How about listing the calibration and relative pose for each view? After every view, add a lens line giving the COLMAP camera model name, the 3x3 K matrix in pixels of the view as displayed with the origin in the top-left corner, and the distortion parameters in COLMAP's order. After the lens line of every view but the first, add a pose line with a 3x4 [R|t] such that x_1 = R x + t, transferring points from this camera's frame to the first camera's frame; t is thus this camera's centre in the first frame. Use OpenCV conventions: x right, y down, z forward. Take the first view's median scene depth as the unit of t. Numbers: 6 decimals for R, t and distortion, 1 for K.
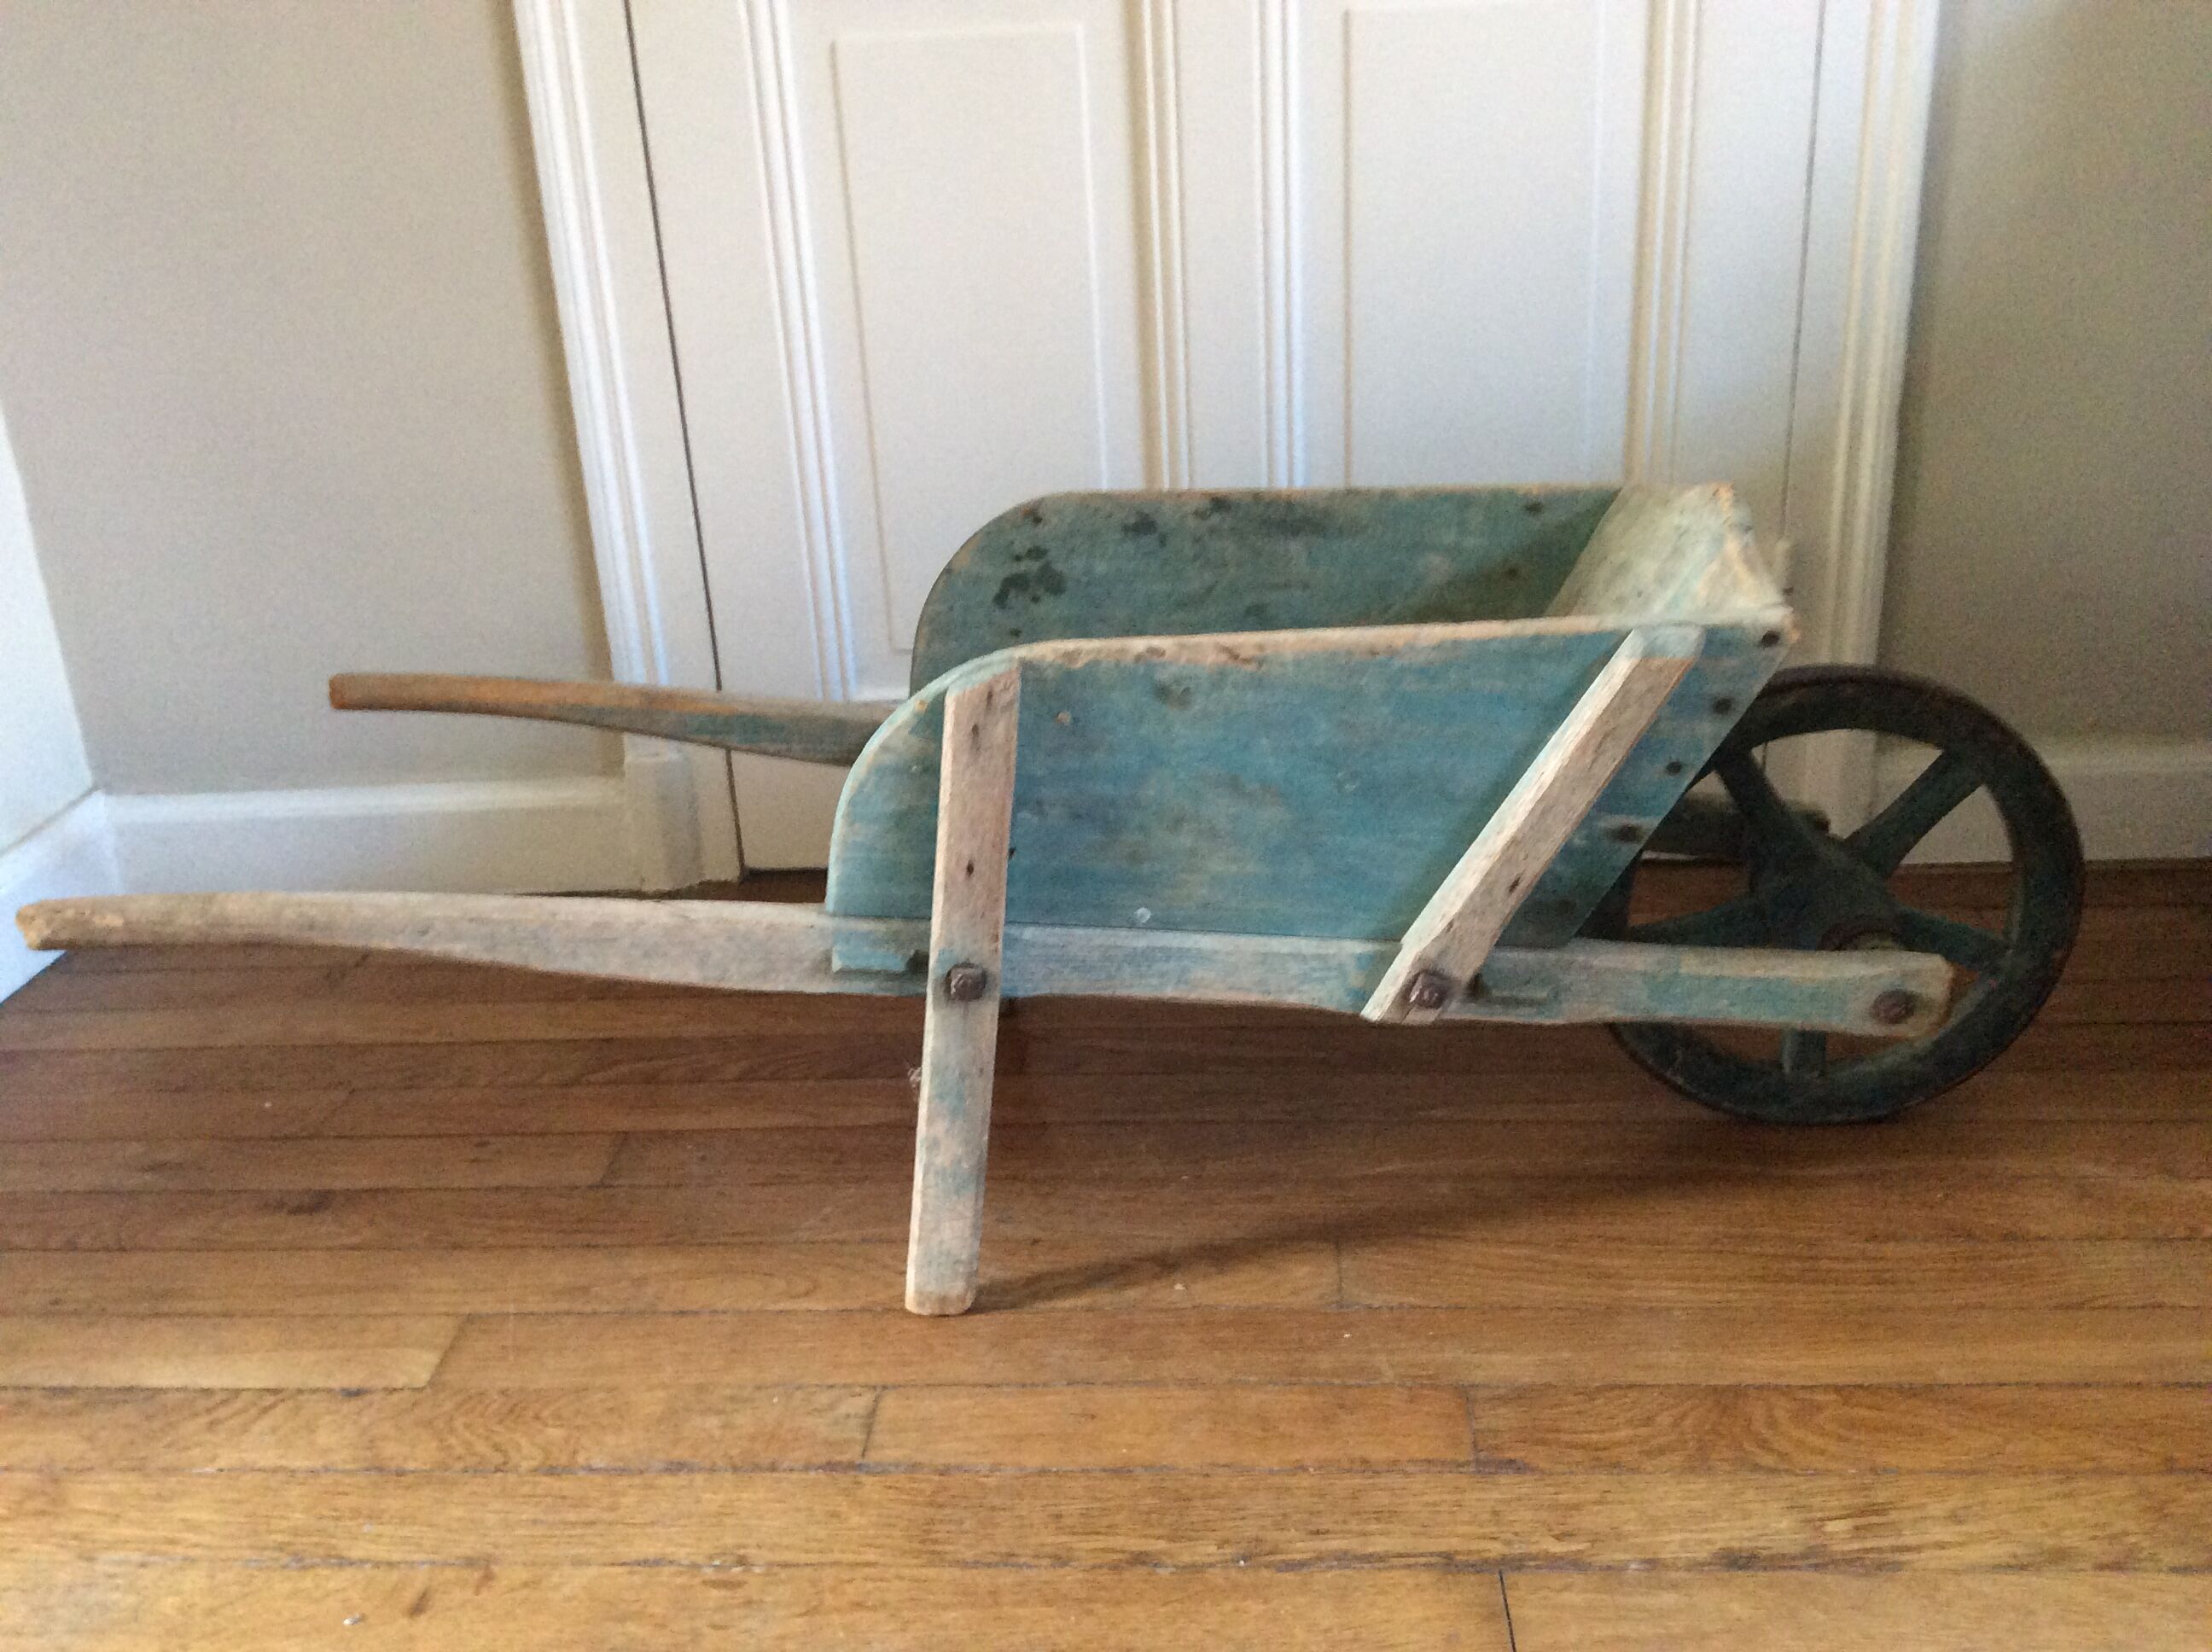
lens RADIAL K [[2057.2, 0, 1106.7], [0, 2057.2, 789.2], [0, 0, 1]] dist [0.114343, -0.241183]
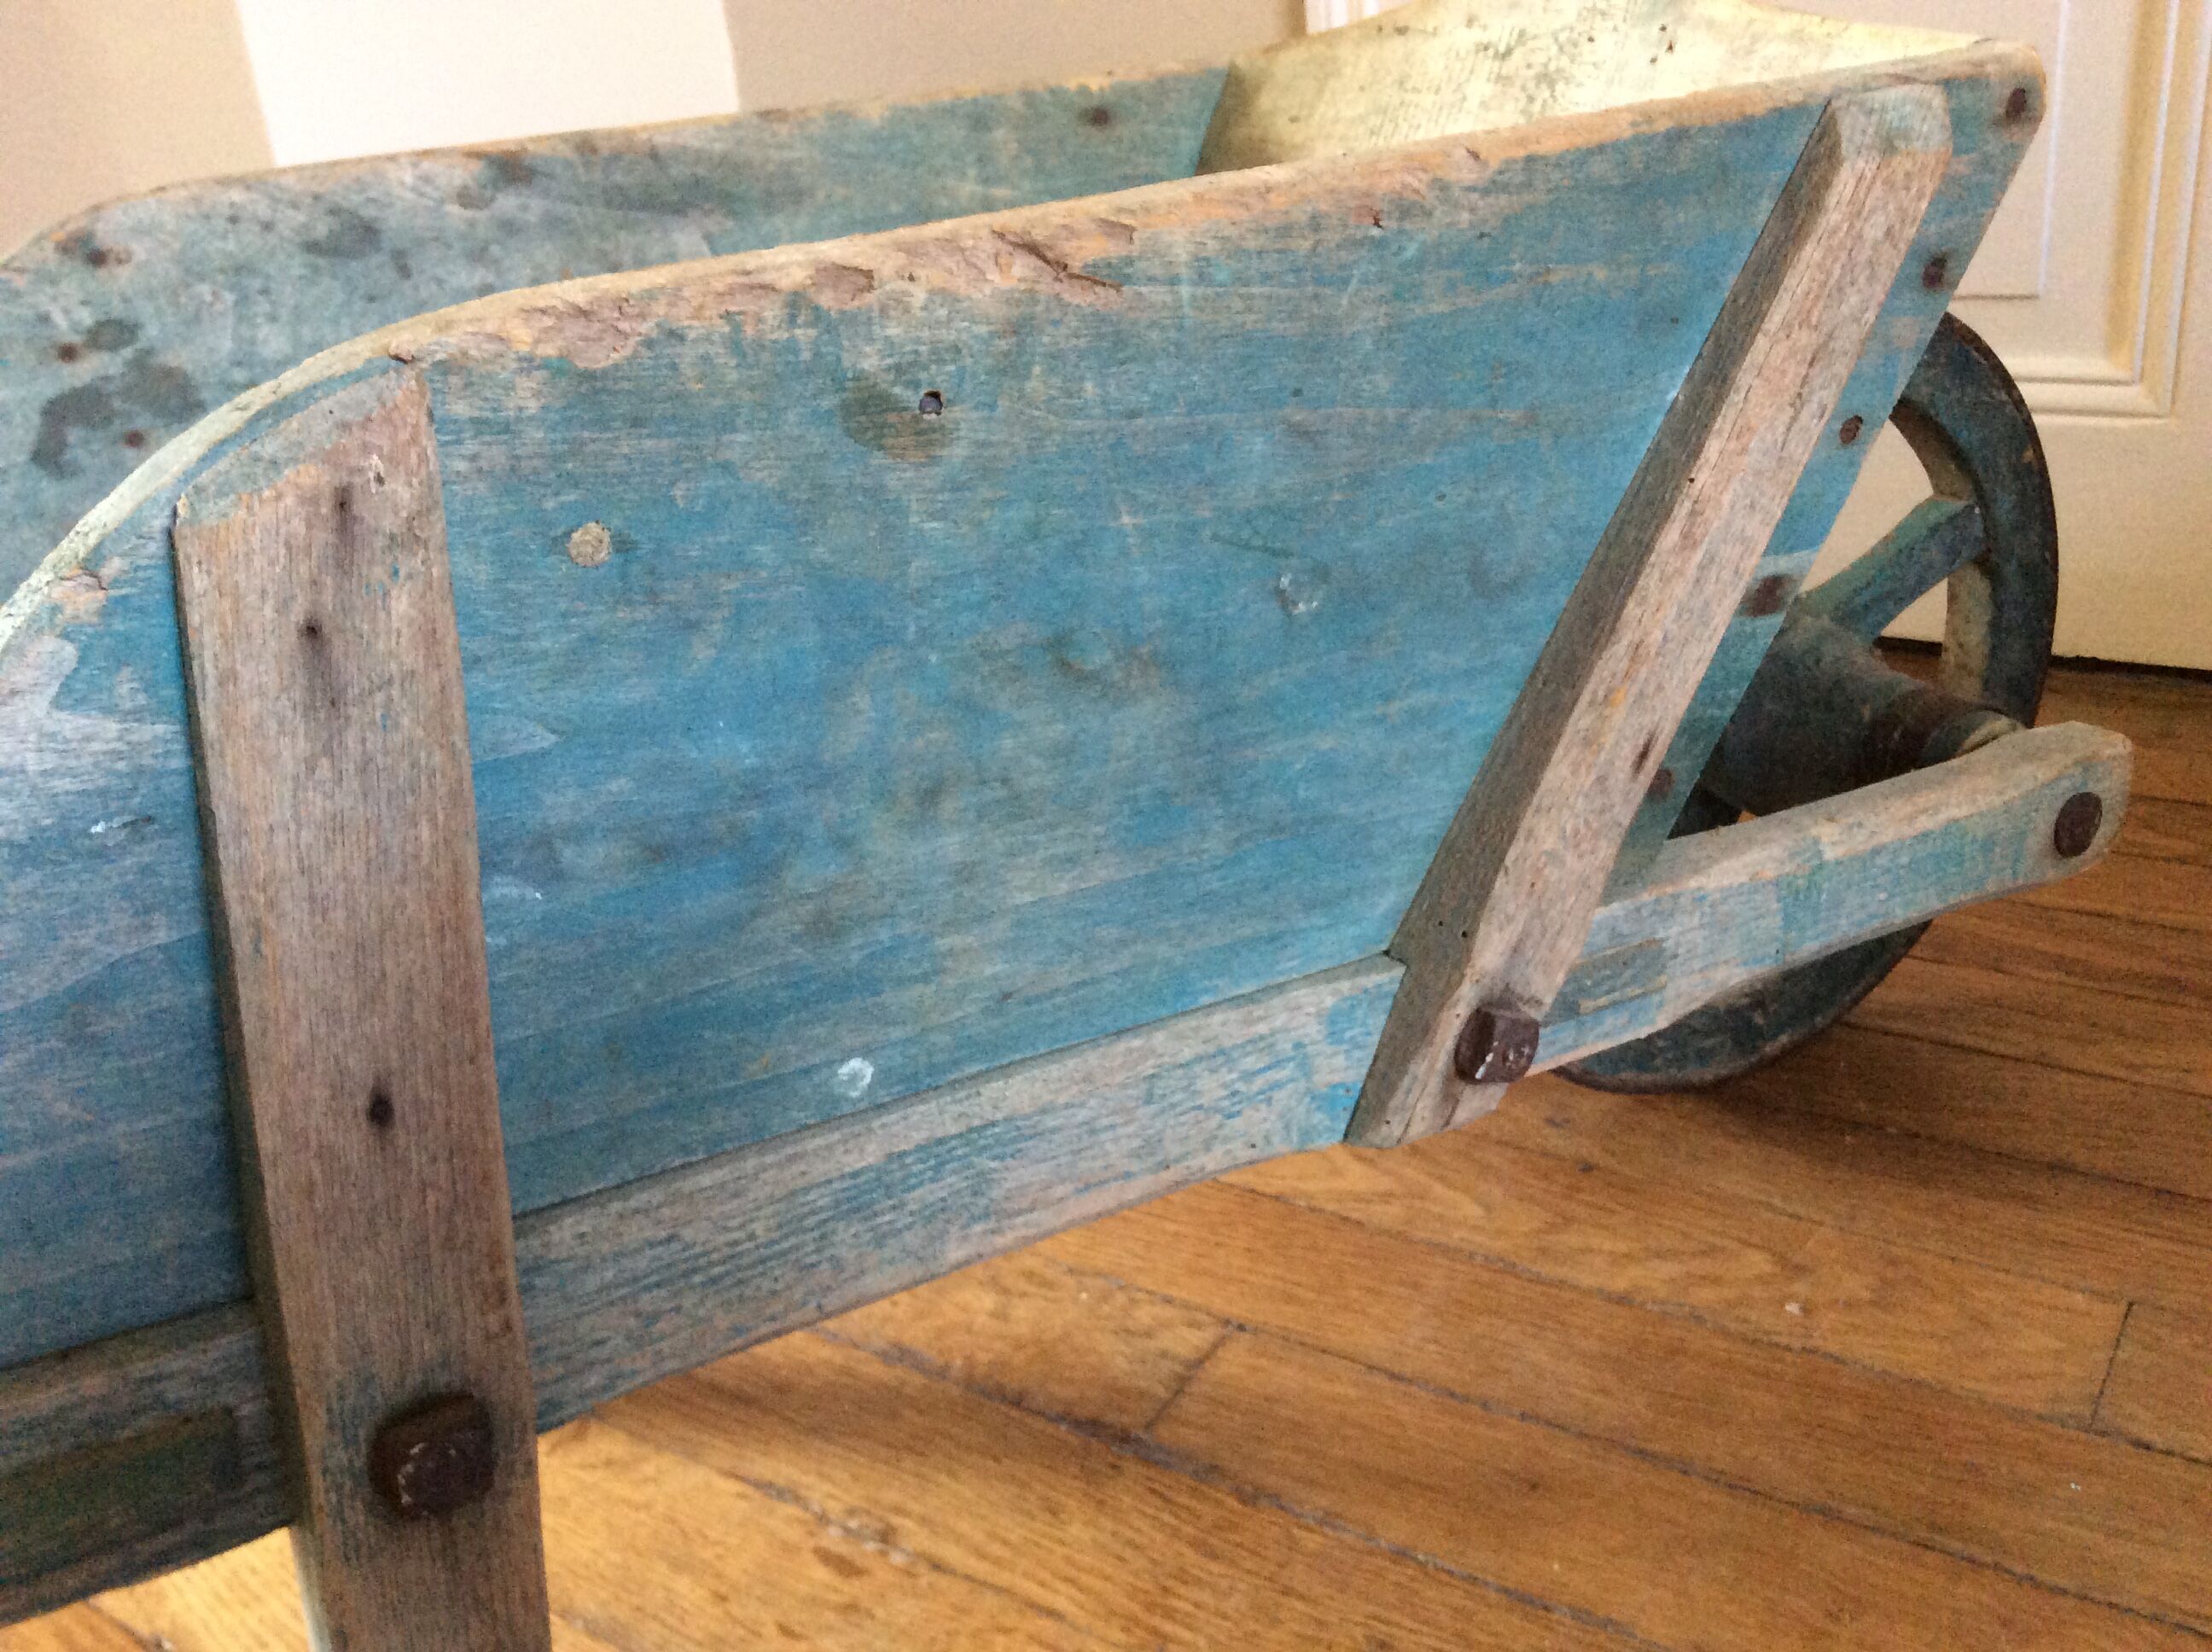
lens RADIAL K [[2057.2, 0, 1106.7], [0, 2057.2, 789.2], [0, 0, 1]] dist [0.114343, -0.241183]
pose [[0.859373, -0.237124, 0.453045, -0.098062], [0.230972, 0.970453, 0.069810, -0.003084], [-0.456213, 0.044648, 0.888750, 0.660957]]
